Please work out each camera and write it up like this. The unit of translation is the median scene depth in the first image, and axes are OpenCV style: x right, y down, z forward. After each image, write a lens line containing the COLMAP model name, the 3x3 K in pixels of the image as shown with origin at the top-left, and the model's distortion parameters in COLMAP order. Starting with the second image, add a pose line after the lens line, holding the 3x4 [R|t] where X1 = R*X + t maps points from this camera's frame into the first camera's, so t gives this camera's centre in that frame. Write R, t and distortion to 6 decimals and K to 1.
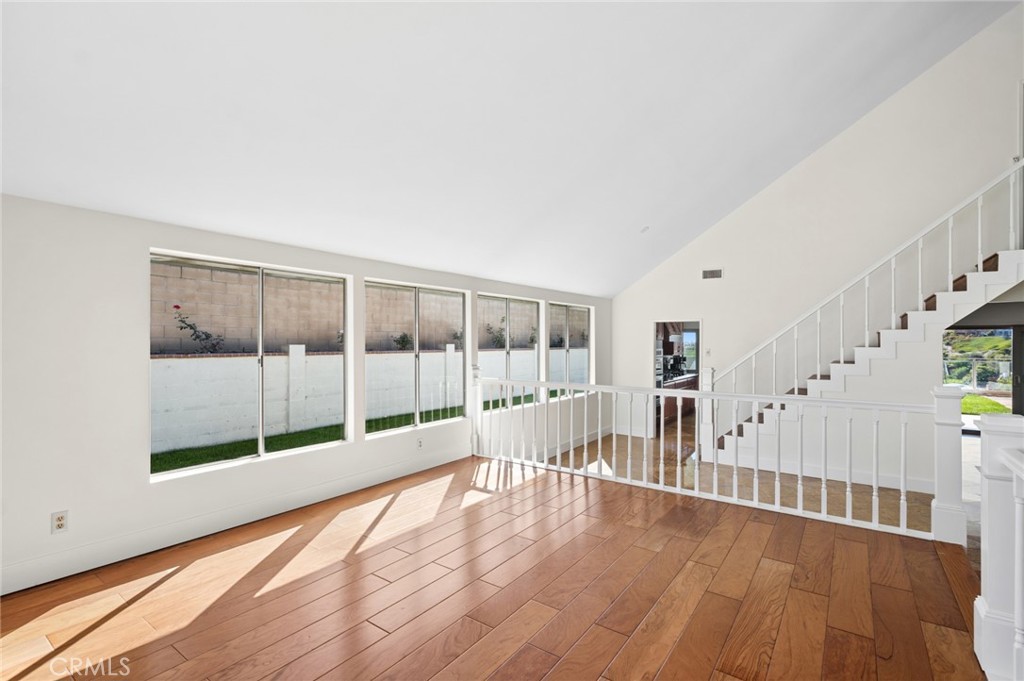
lens RADIAL K [[470.4, 0, 515.7], [0, 470.4, 338.2], [0, 0, 1]] dist [0.002644, -0.001035]
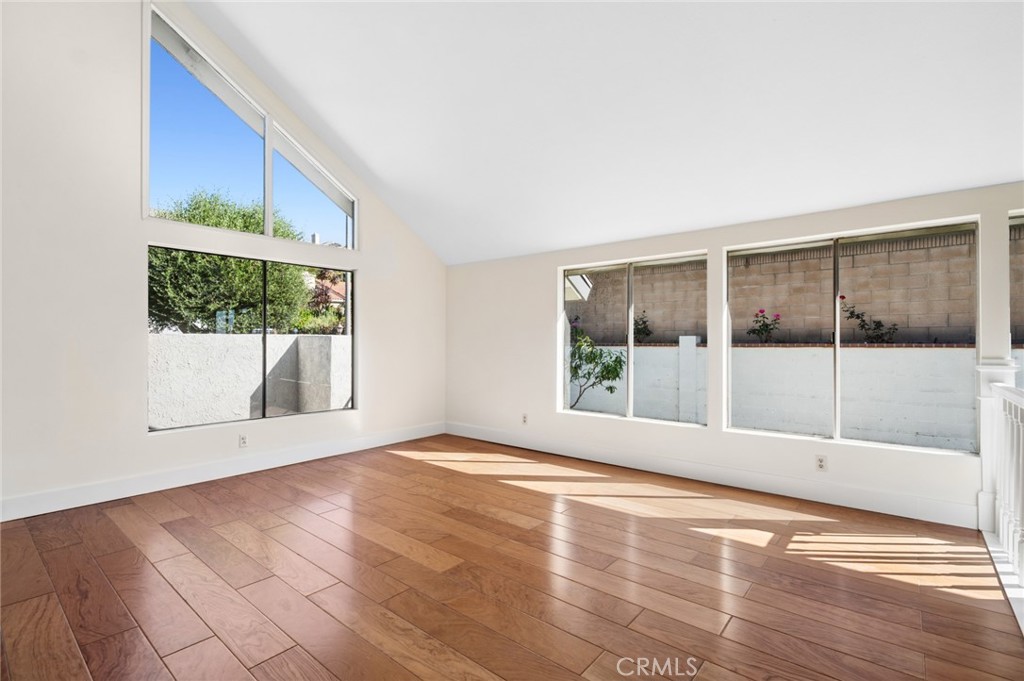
lens RADIAL K [[471.1, 0, 512.0], [0, 471.1, 340.5], [0, 0, 1]] dist [0.003064, 0.000198]
pose [[-0.074041, -0.007432, -0.997227, 0.527105], [0.007768, 0.999938, -0.008029, 0.044767], [0.997225, -0.008341, -0.073979, 0.594257]]
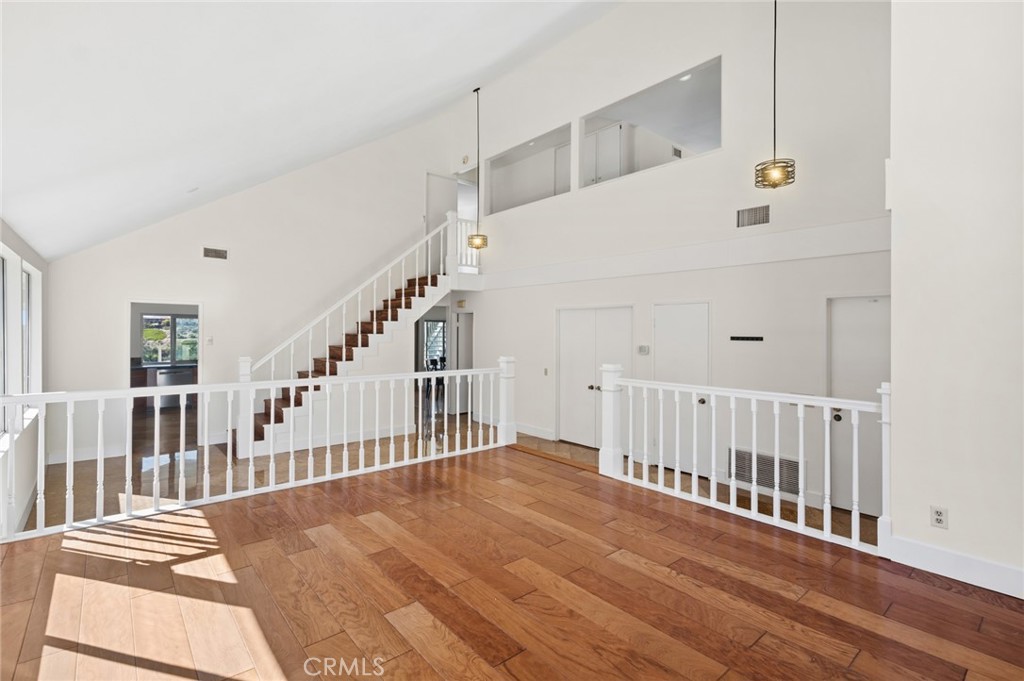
lens RADIAL K [[470.4, 0, 515.7], [0, 470.4, 338.2], [0, 0, 1]] dist [0.002644, -0.001035]
pose [[0.238609, -0.013127, 0.971027, -0.510181], [-0.014727, 0.999745, 0.017134, 0.002827], [-0.971004, -0.018388, 0.238355, 0.362020]]
